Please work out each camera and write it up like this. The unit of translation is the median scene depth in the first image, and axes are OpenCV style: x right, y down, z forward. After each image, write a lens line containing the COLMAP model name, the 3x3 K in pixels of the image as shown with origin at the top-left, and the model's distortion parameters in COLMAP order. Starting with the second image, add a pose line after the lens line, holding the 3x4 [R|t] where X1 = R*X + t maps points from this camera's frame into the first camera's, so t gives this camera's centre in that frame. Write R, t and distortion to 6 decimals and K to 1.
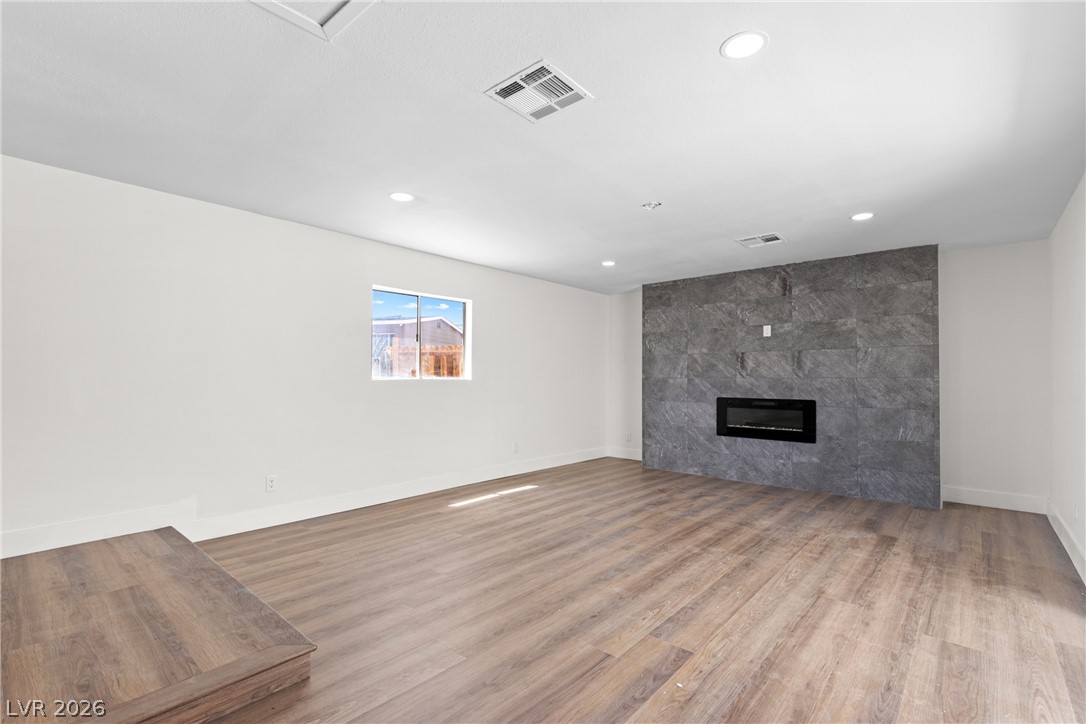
lens RADIAL K [[488.1, 0, 544.8], [0, 488.1, 370.7], [0, 0, 1]] dist [0.004364, -0.000700]
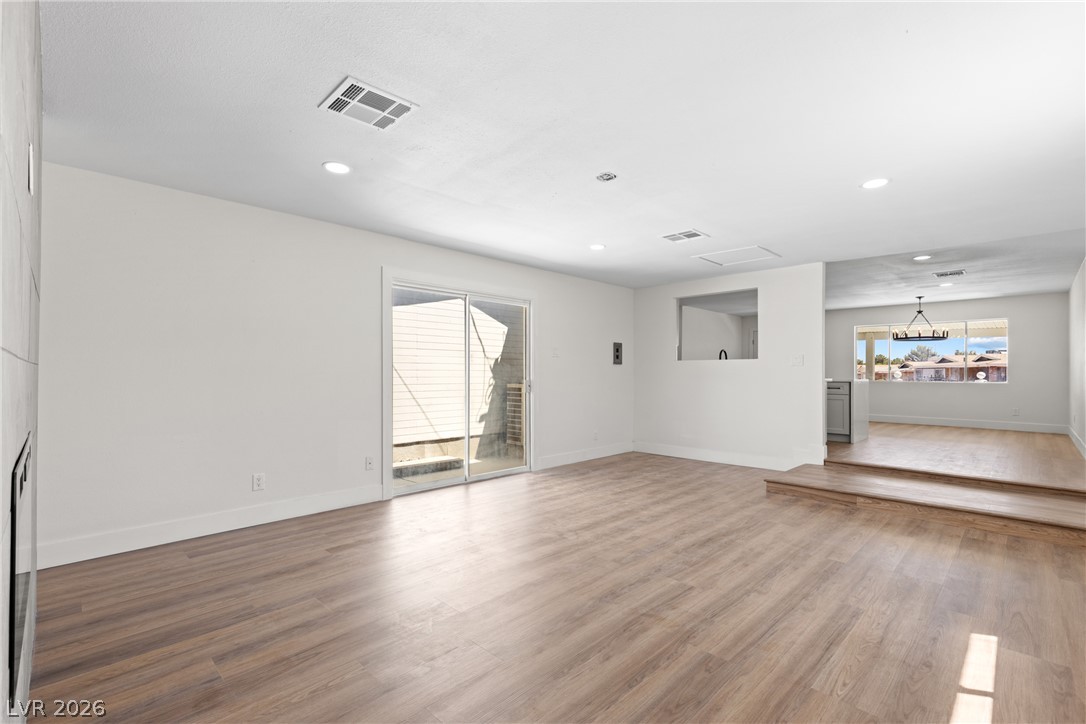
lens RADIAL K [[488.4, 0, 550.0], [0, 488.4, 374.0], [0, 0, 1]] dist [0.003893, -0.000444]
pose [[-0.998746, -0.008329, 0.049361, 0.187966], [-0.009194, 0.999807, -0.017341, 0.024361], [-0.049207, -0.017773, -0.998630, 1.286897]]
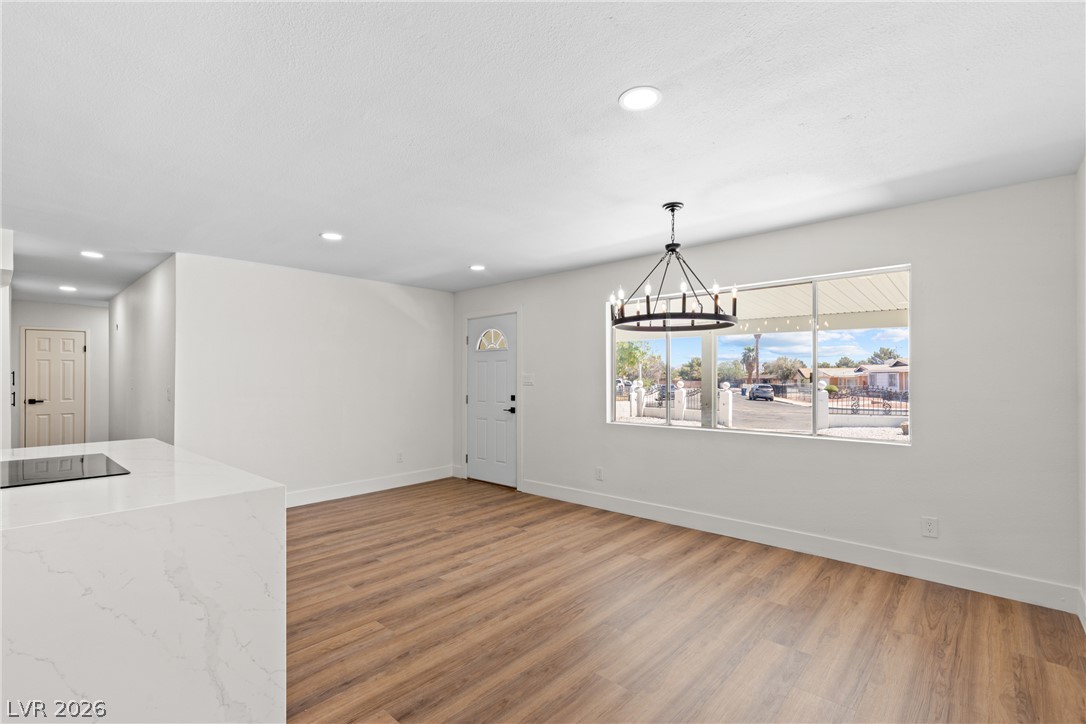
lens RADIAL K [[488.1, 0, 544.8], [0, 488.1, 370.7], [0, 0, 1]] dist [0.004364, -0.000700]
pose [[-0.999904, 0.001383, 0.013790, -0.855433], [0.000915, 0.999425, -0.033892, -0.067599], [-0.013829, -0.033876, -0.999330, 0.132892]]
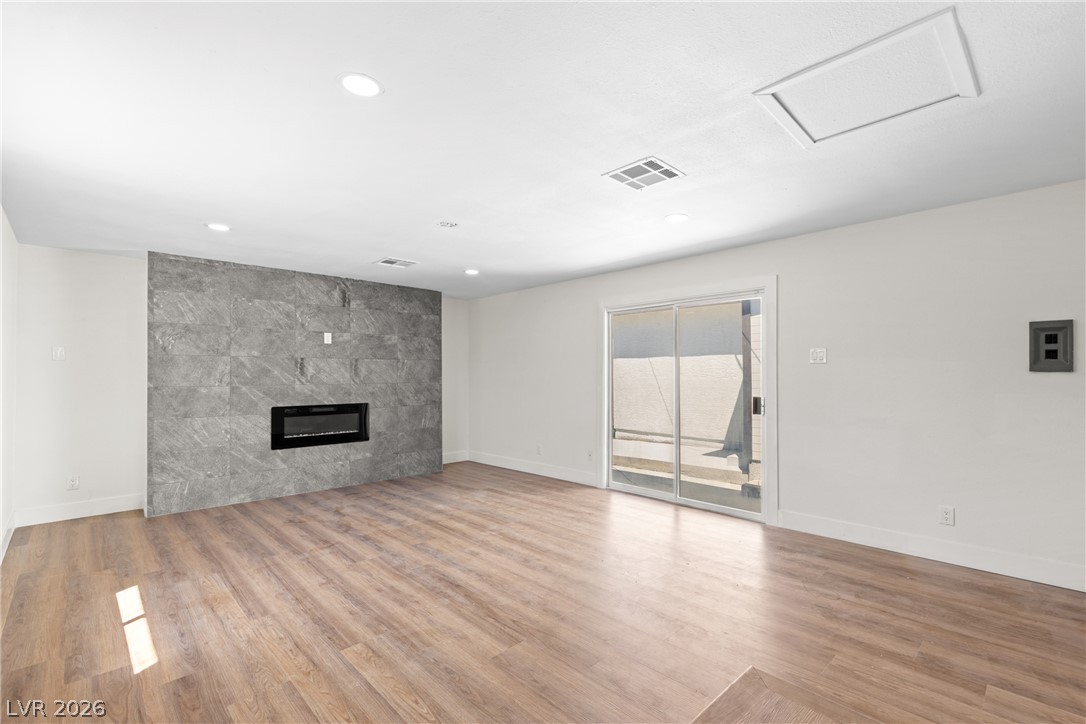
lens RADIAL K [[488.1, 0, 544.8], [0, 488.1, 370.7], [0, 0, 1]] dist [0.004364, -0.000700]
pose [[0.081232, 0.003679, 0.996688, -0.546162], [-0.014496, 0.999892, -0.002509, -0.018354], [-0.996590, -0.014244, 0.081276, 0.485711]]
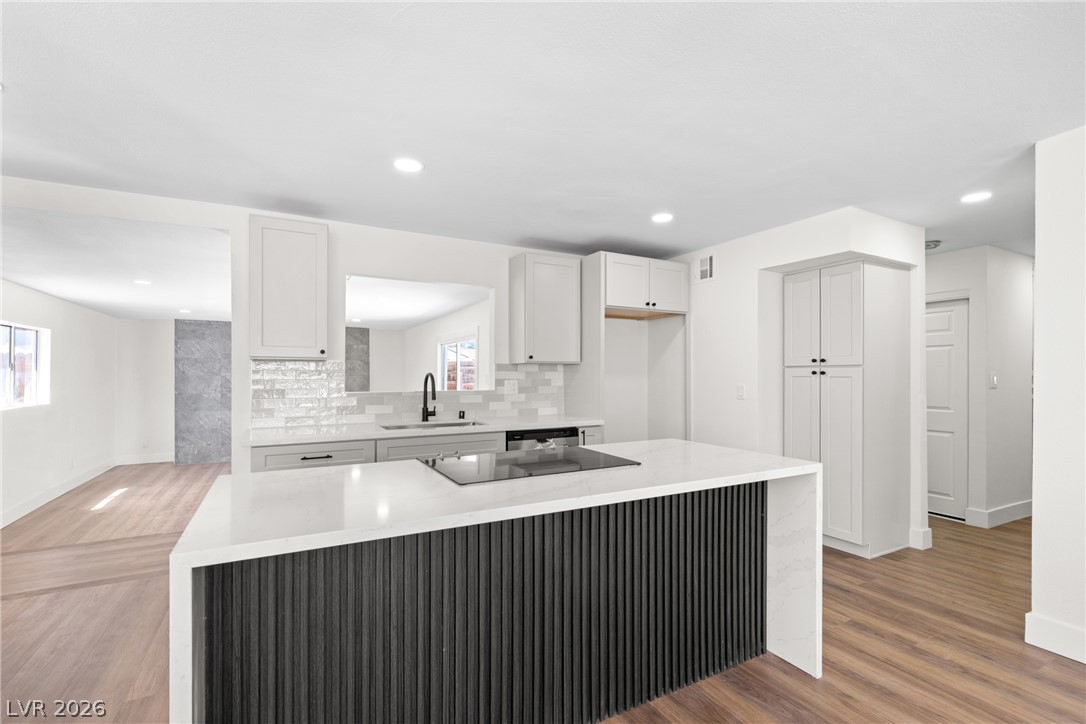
lens RADIAL K [[487.3, 0, 544.4], [0, 487.3, 376.3], [0, 0, 1]] dist [0.008365, -0.000162]
pose [[0.346319, -0.007213, 0.938089, -0.806516], [-0.015400, 0.999792, 0.013373, -0.076317], [-0.937990, -0.019077, 0.346136, -0.399178]]
